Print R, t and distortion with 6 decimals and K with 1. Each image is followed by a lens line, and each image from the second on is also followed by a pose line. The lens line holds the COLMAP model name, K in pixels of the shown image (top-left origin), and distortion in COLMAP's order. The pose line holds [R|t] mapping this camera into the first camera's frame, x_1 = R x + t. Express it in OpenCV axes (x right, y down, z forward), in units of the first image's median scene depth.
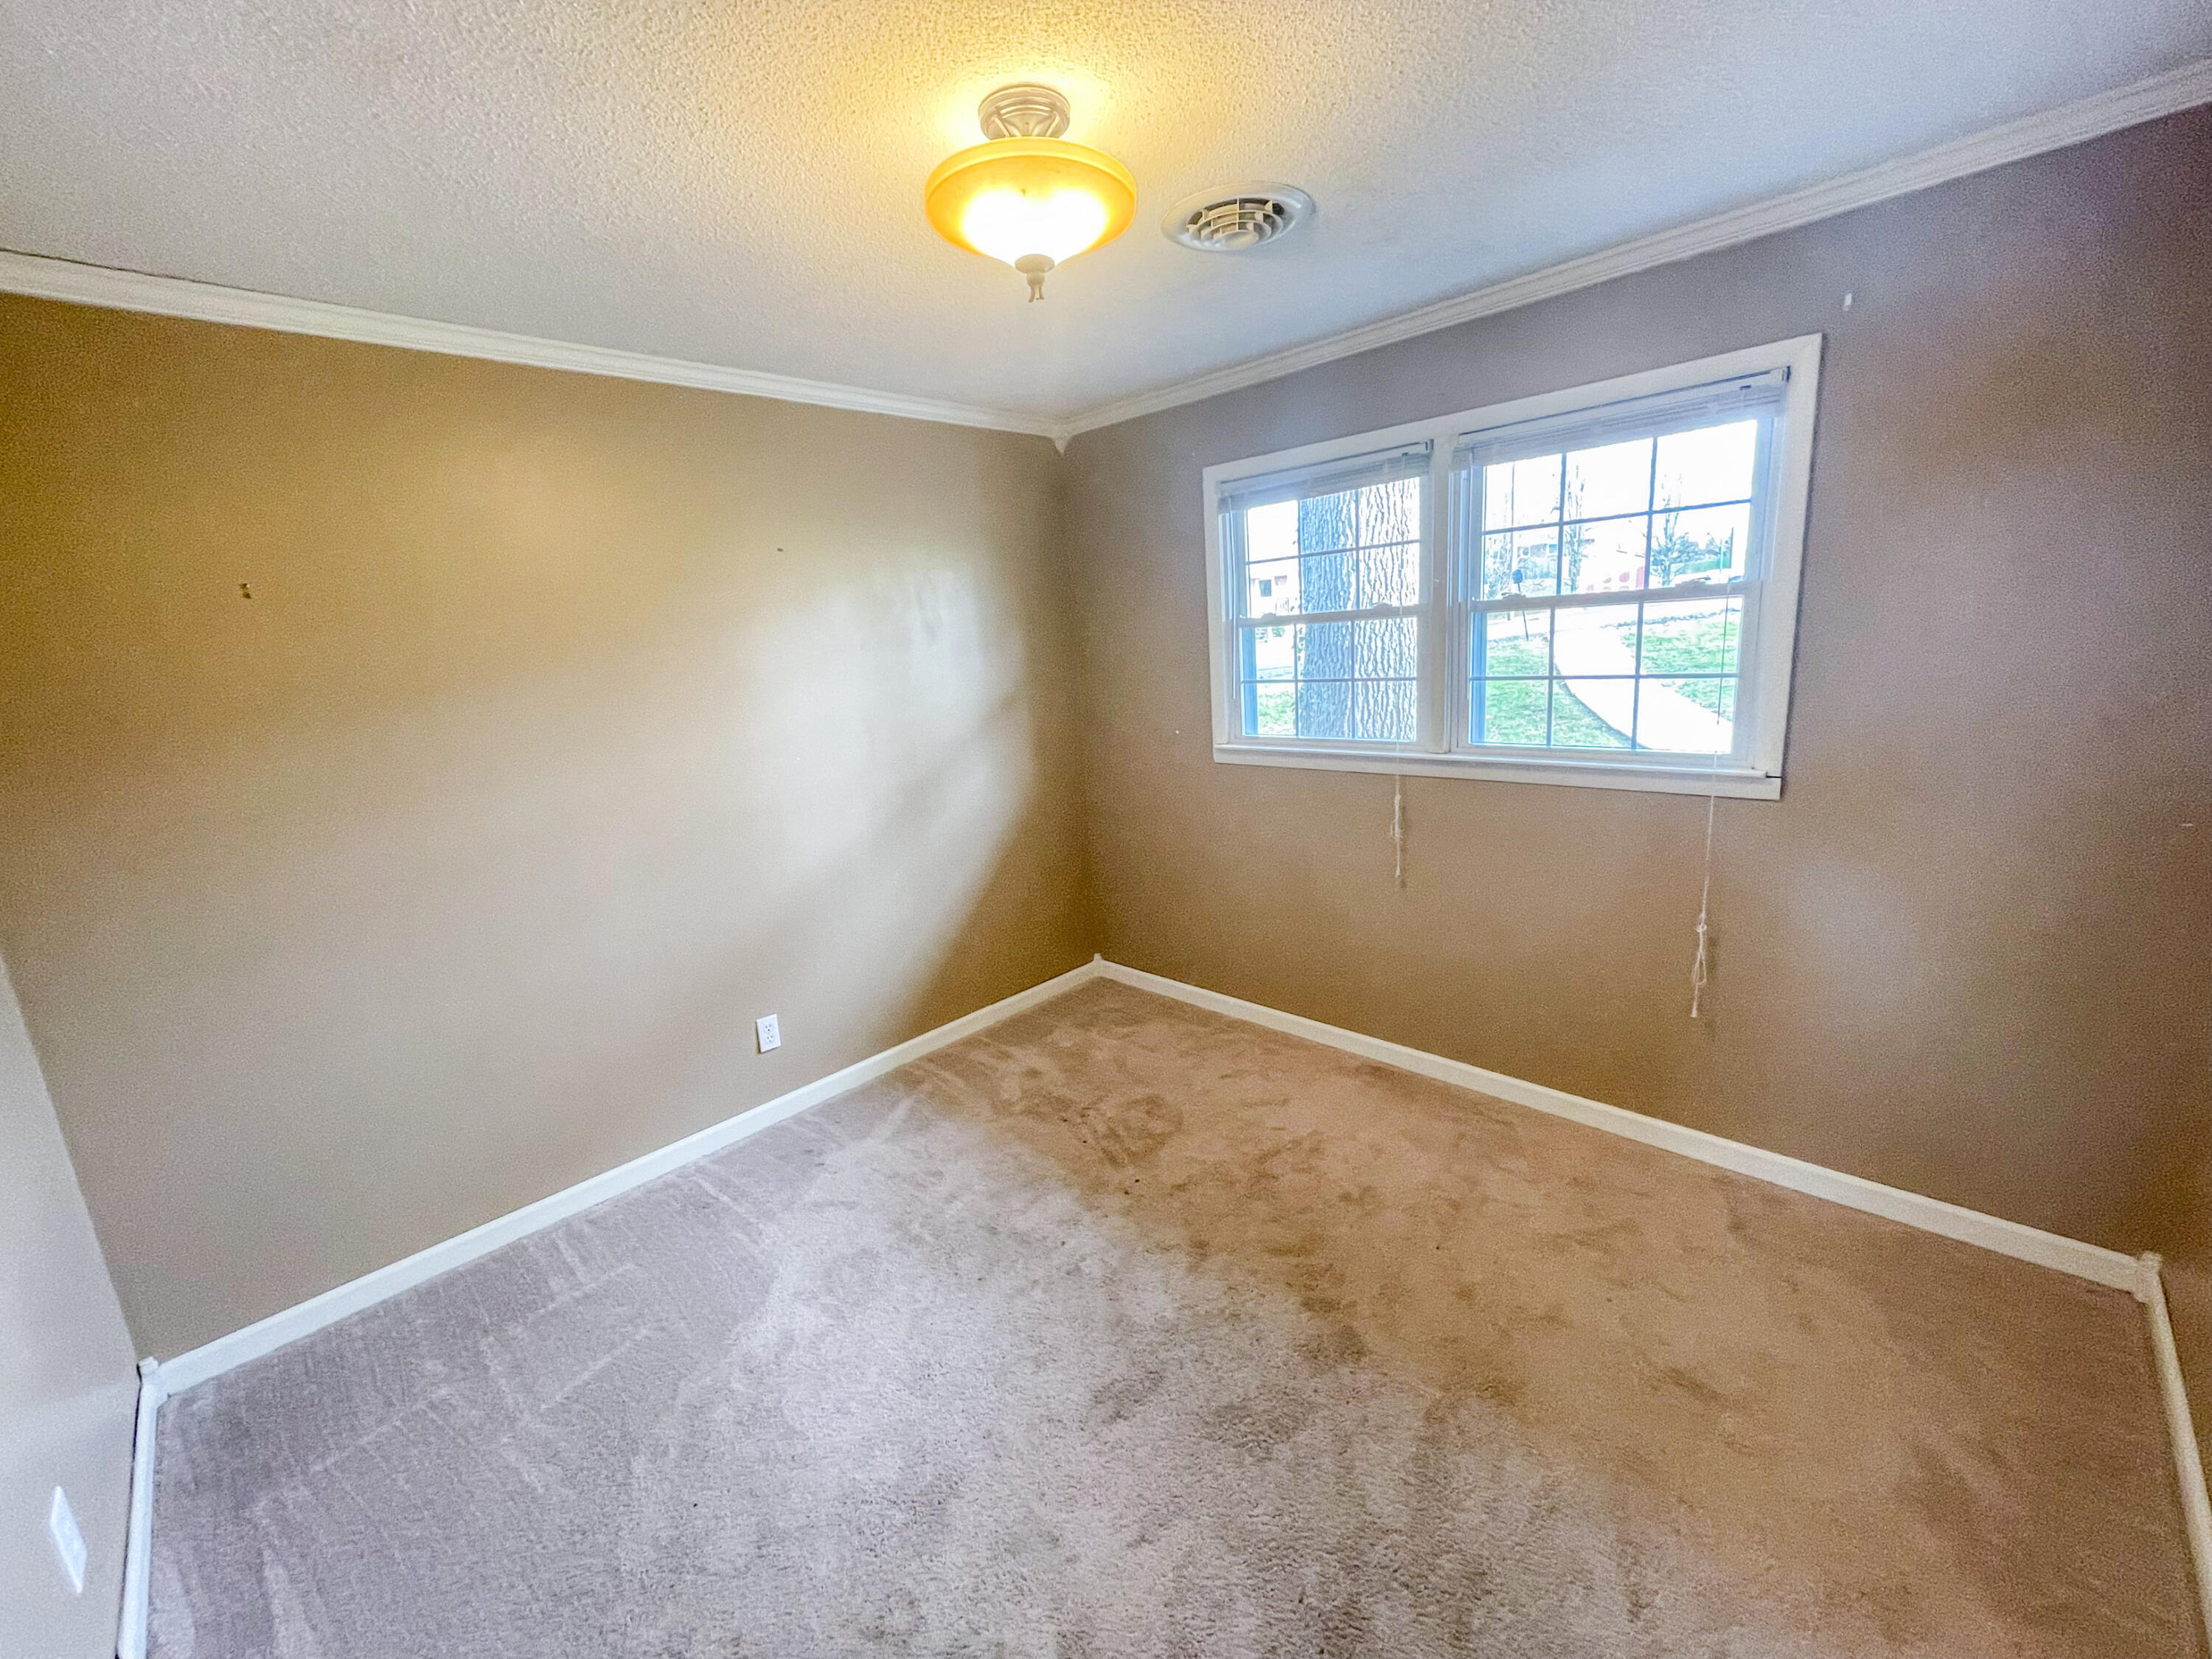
lens RADIAL K [[890.9, 0, 1104.3], [0, 890.9, 820.2], [0, 0, 1]] dist [-0.002975, -0.000070]
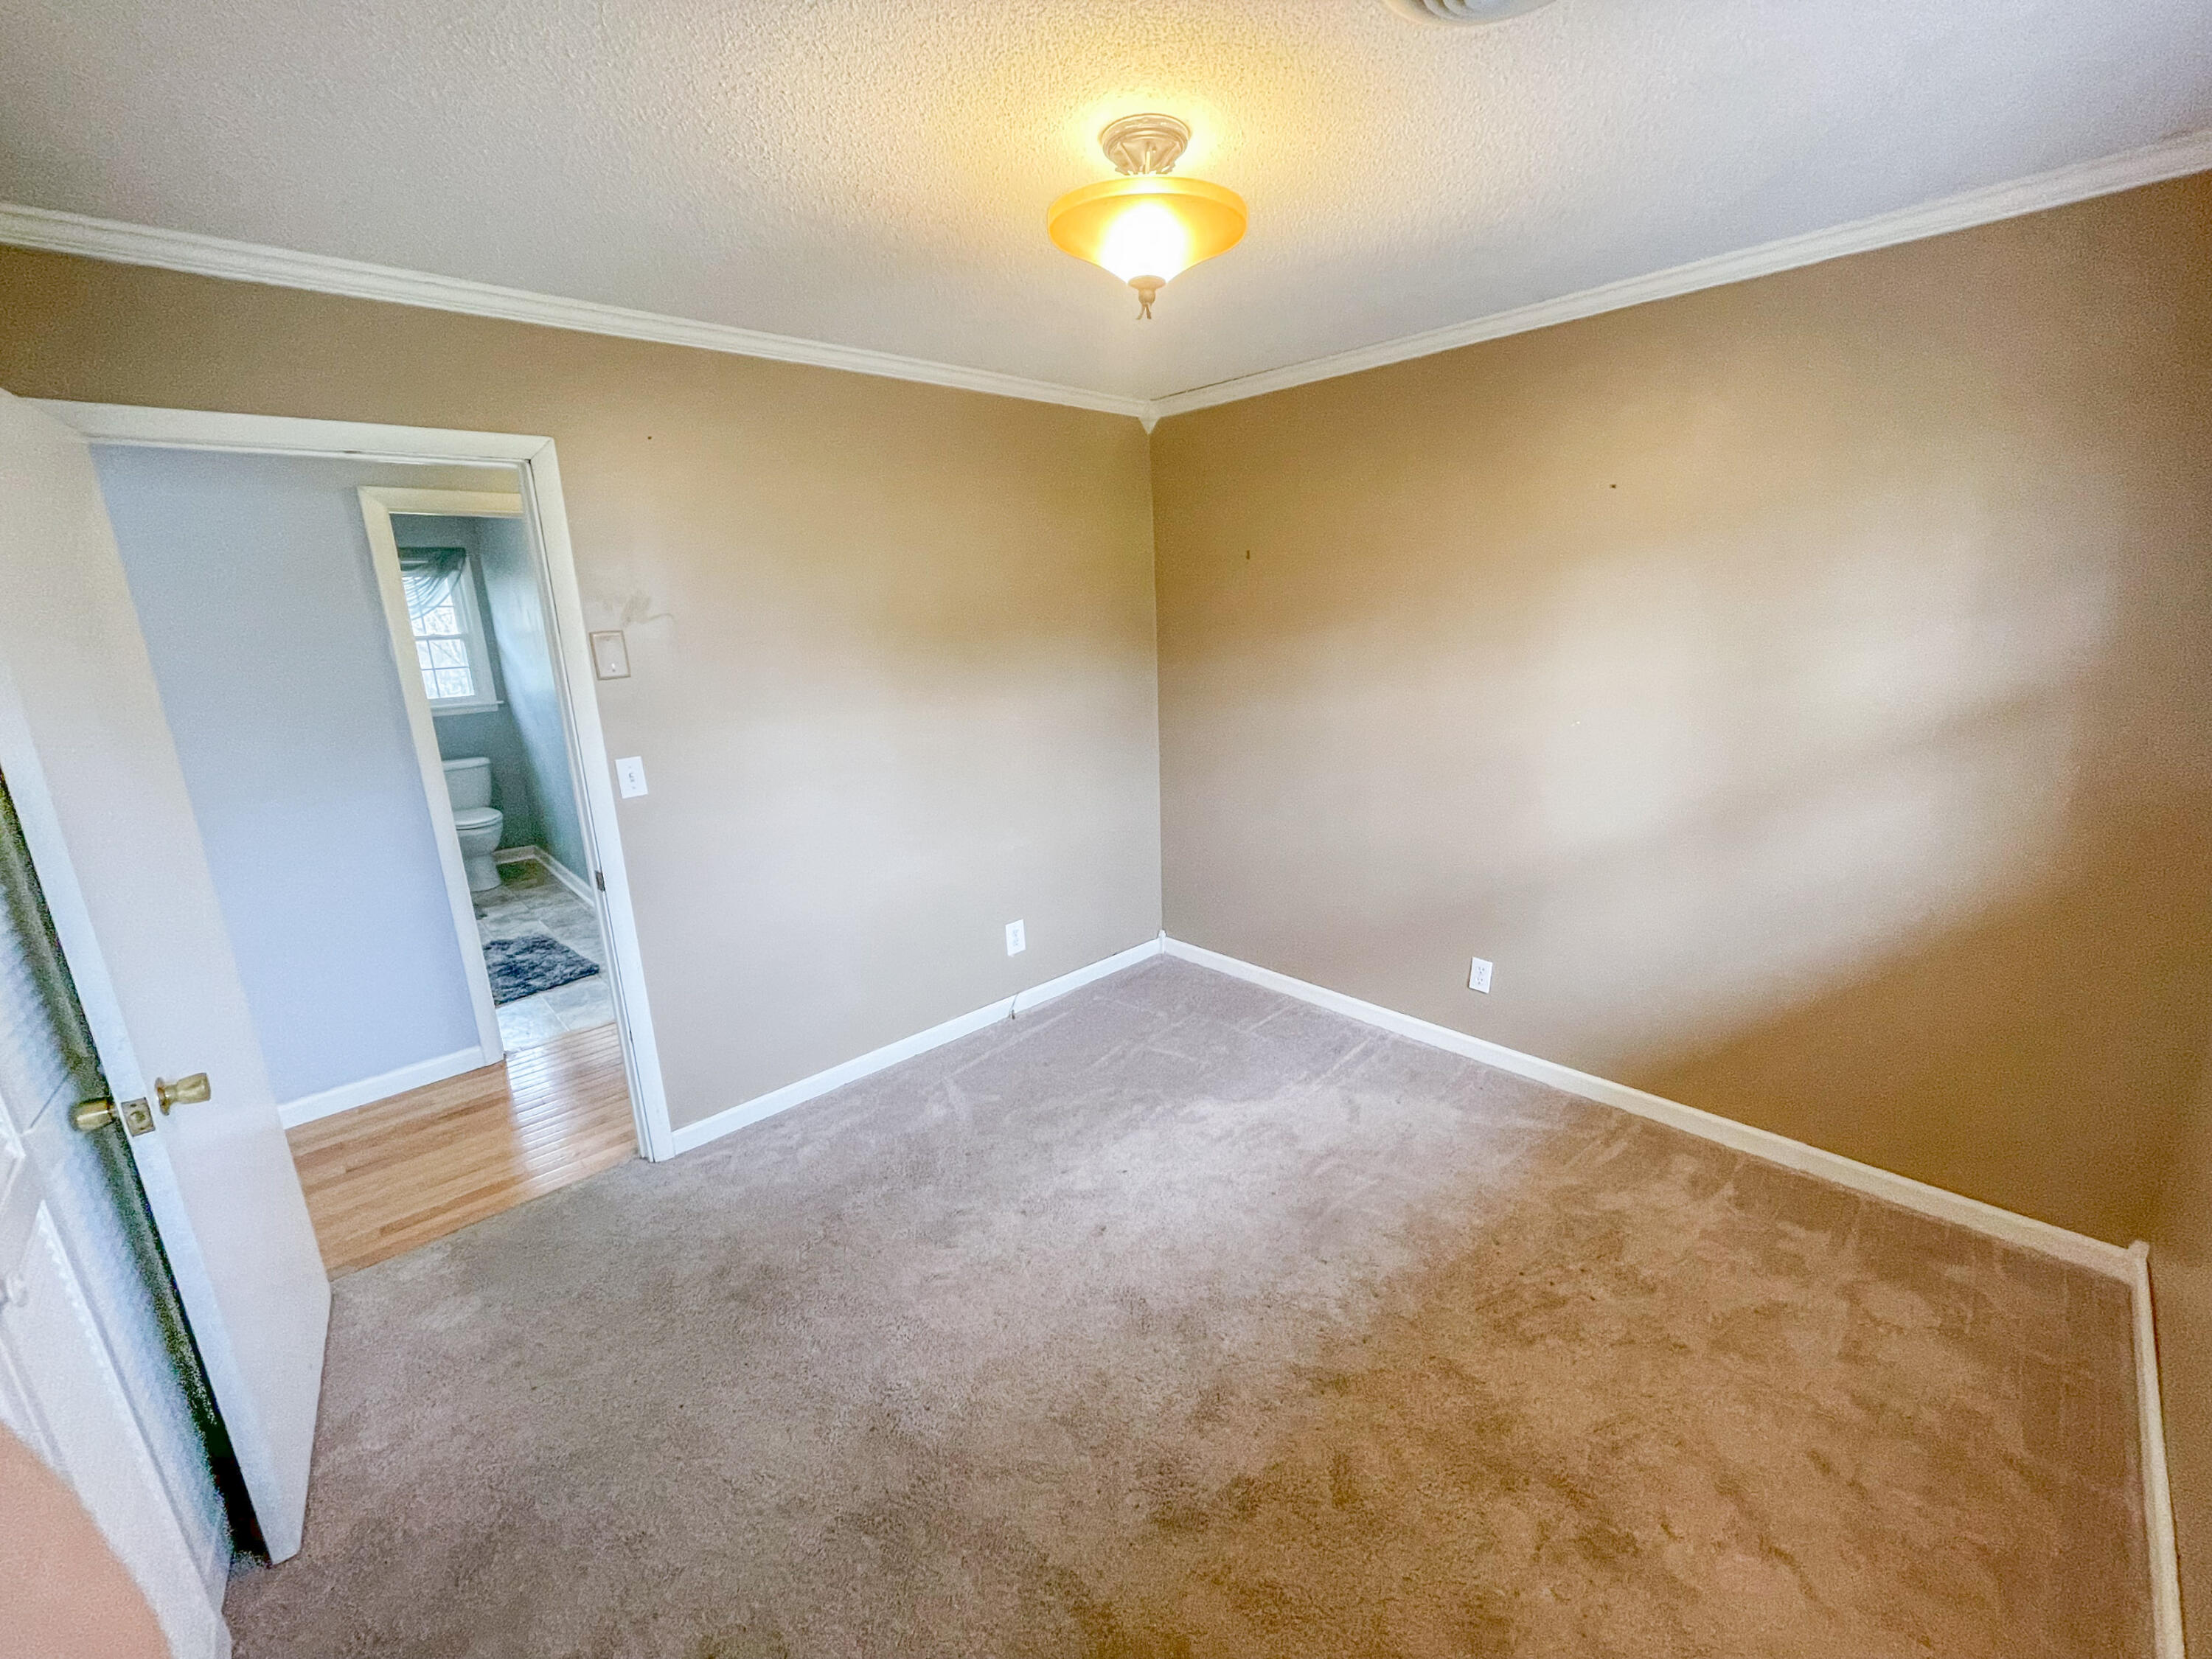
lens RADIAL K [[890.9, 0, 1104.3], [0, 890.9, 820.2], [0, 0, 1]] dist [-0.002975, -0.000070]
pose [[-0.040220, 0.303701, -0.951918, 0.666327], [-0.166982, 0.937248, 0.306076, -0.202188], [0.985139, 0.171264, 0.013017, 0.617008]]
